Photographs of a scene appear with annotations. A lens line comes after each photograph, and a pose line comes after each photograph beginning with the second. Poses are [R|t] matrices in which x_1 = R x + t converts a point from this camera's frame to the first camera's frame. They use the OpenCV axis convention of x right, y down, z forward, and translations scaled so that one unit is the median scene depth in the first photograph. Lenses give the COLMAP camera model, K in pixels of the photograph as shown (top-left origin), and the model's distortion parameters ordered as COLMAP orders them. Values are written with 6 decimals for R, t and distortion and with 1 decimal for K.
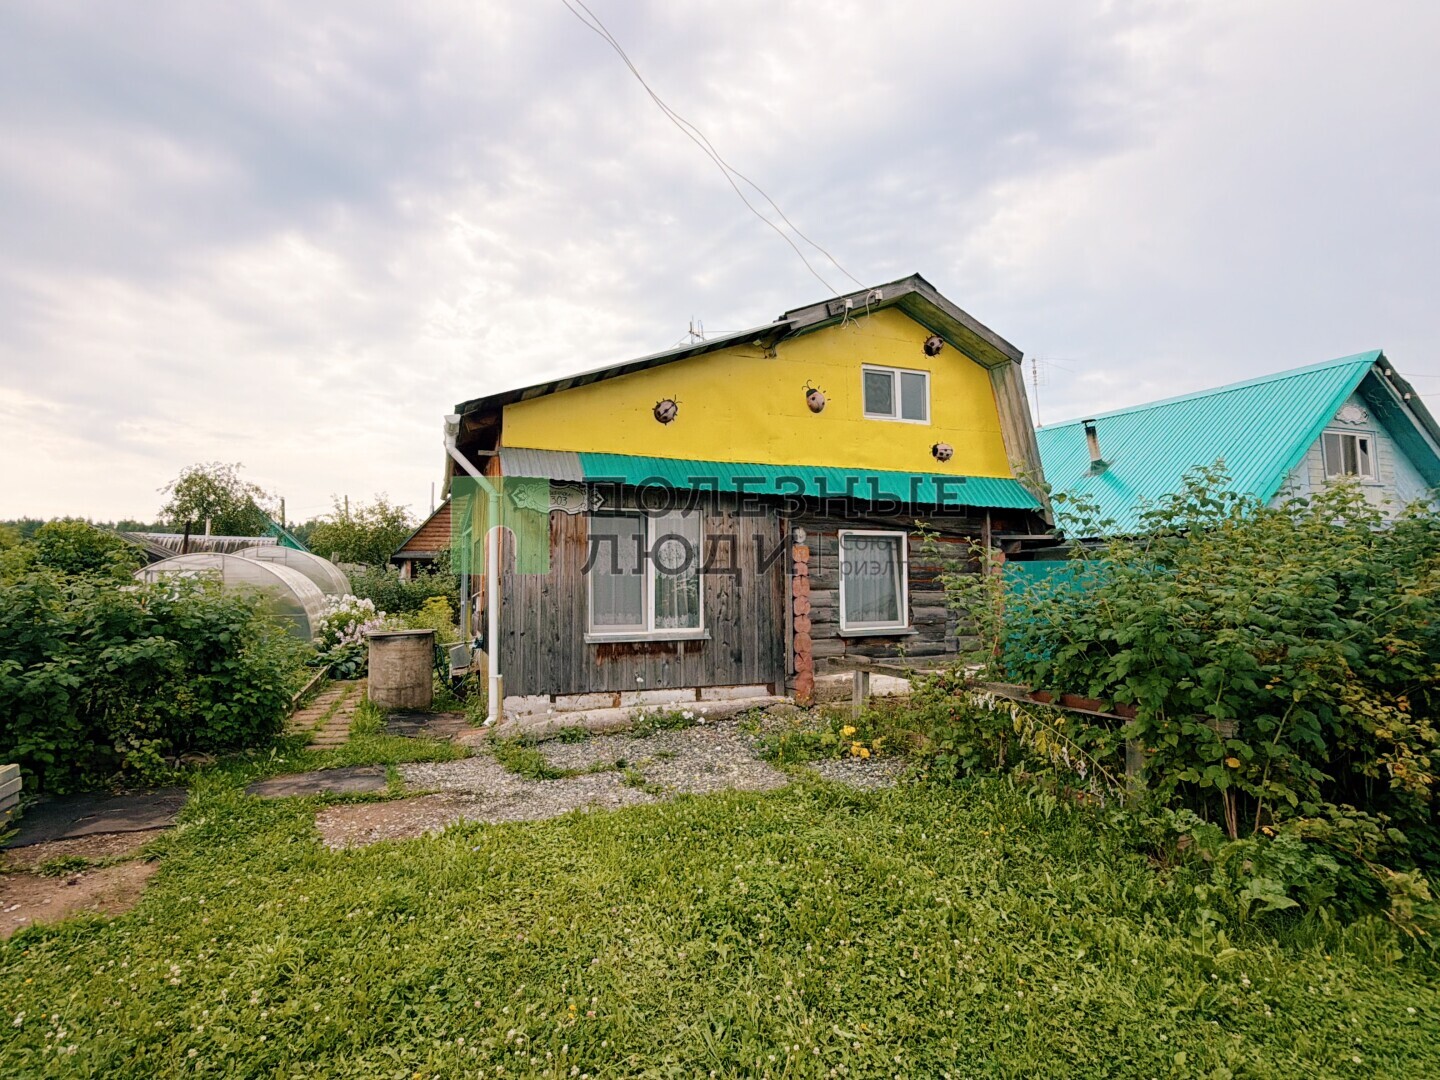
lens RADIAL K [[770.2, 0, 720.0], [0, 770.2, 540.0], [0, 0, 1]] dist [-0.000213, 0.000581]
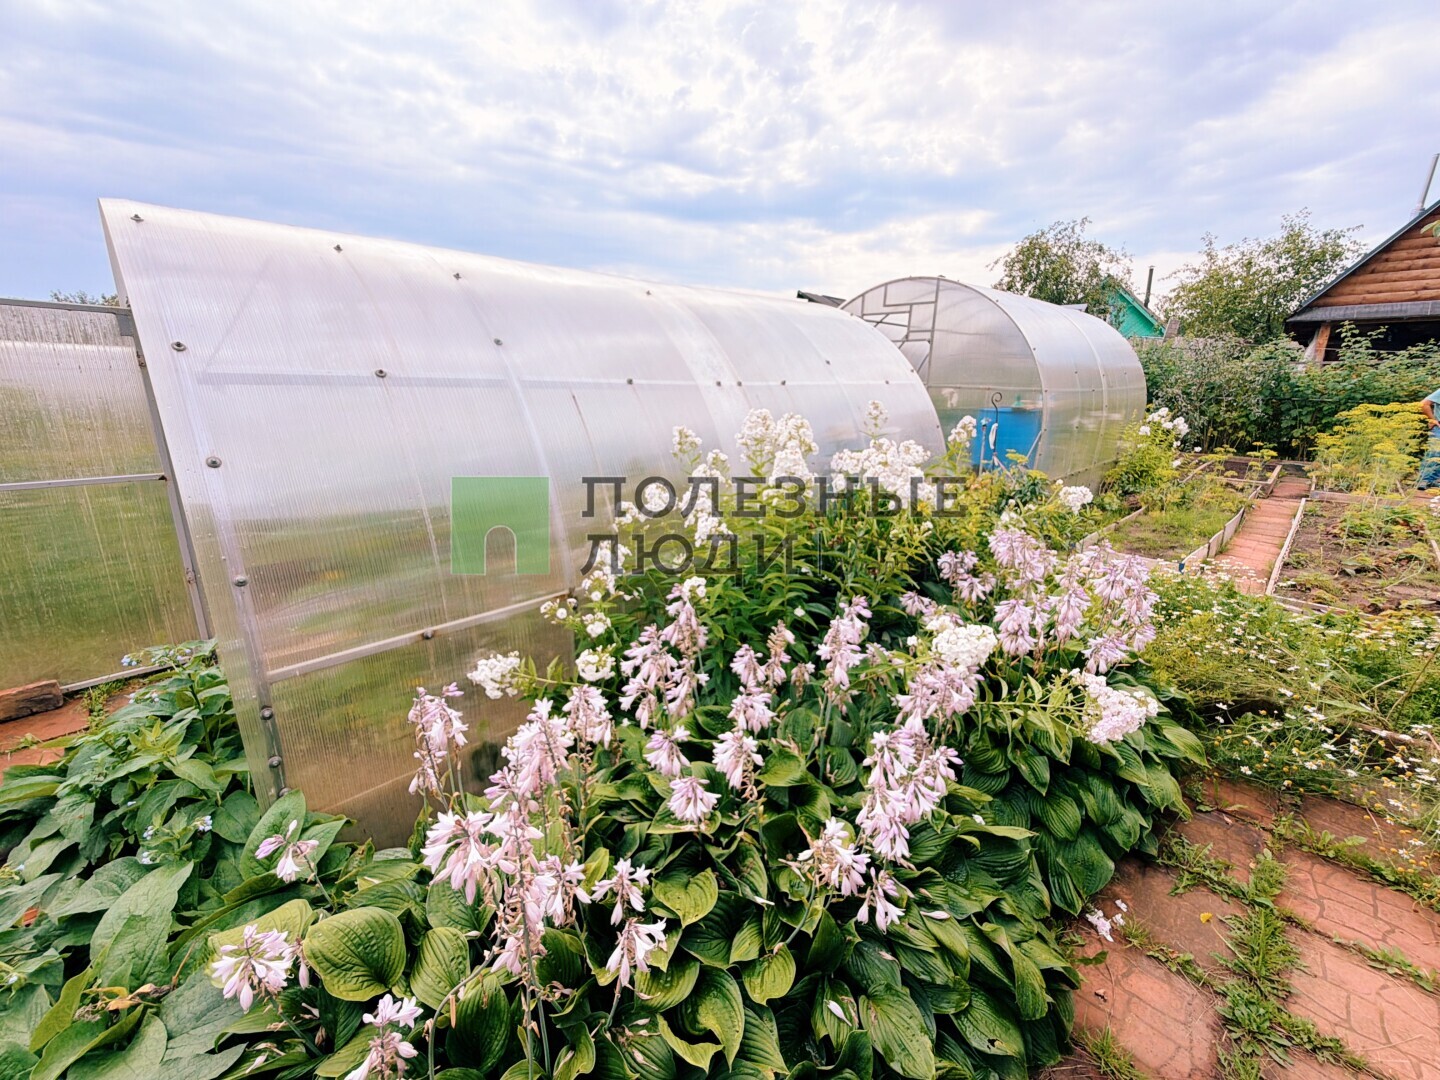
lens RADIAL K [[562.5, 0, 720.0], [0, 562.5, 540.0], [0, 0, 1]] dist [0.000221, 0.000148]
pose [[0.377403, 0.266082, -0.886999, -0.135216], [0.047120, 0.951073, 0.305352, 0.022742], [0.924849, -0.157037, 0.346400, 0.345513]]
